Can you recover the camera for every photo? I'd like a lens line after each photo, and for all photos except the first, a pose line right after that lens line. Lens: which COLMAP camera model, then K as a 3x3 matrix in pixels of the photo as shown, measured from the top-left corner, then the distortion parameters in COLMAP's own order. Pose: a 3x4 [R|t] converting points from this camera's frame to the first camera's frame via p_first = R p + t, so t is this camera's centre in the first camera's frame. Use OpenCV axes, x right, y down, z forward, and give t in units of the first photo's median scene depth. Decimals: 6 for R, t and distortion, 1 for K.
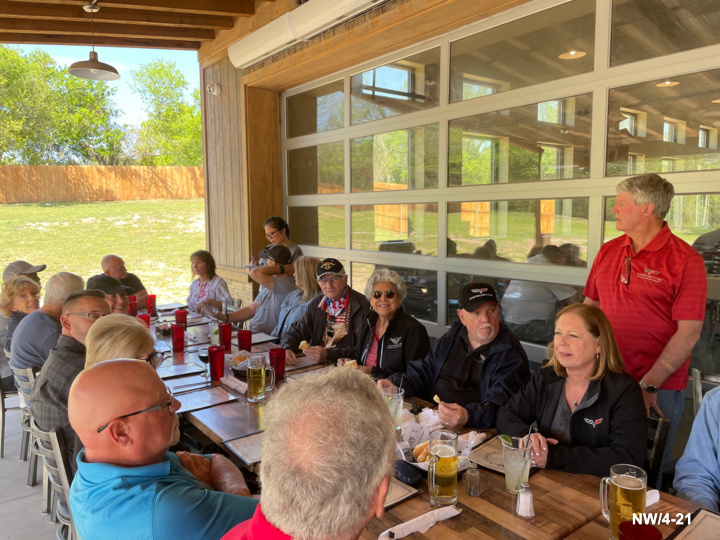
lens RADIAL K [[561.5, 0, 358.9], [0, 561.5, 268.1], [0, 0, 1]] dist [0.098412, -0.118048]
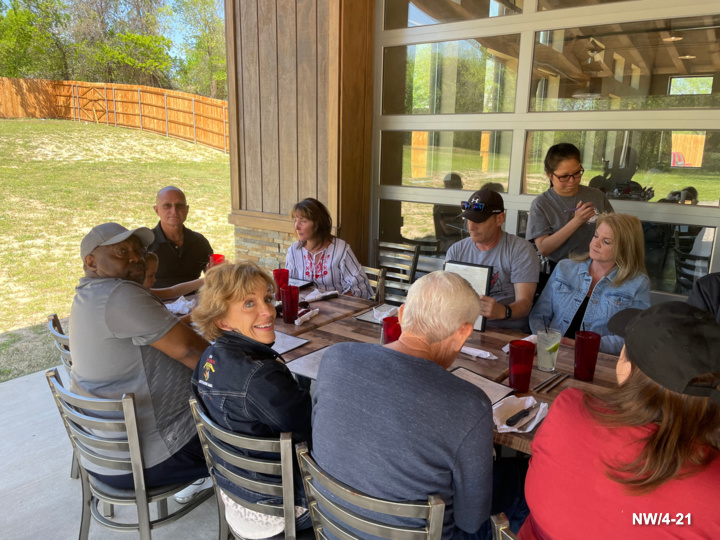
lens RADIAL K [[561.5, 0, 358.9], [0, 561.5, 268.1], [0, 0, 1]] dist [0.098412, -0.118048]
pose [[0.960962, -0.031292, 0.274907, -0.222831], [-0.000445, 0.993408, 0.114633, -0.011684], [-0.276682, -0.110280, 0.954613, 0.194385]]
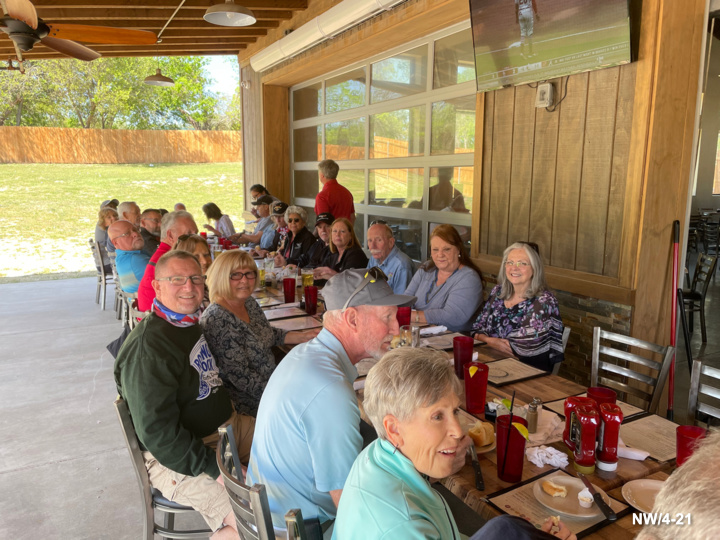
lens RADIAL K [[538.8, 0, 365.0], [0, 538.8, 269.1], [0, 0, 1]] dist [0.073577, -0.109430]
pose [[0.991432, 0.037295, -0.125186, 0.144066], [-0.028212, 0.996892, 0.073560, 0.020419], [0.127540, -0.069398, 0.989403, -0.207824]]
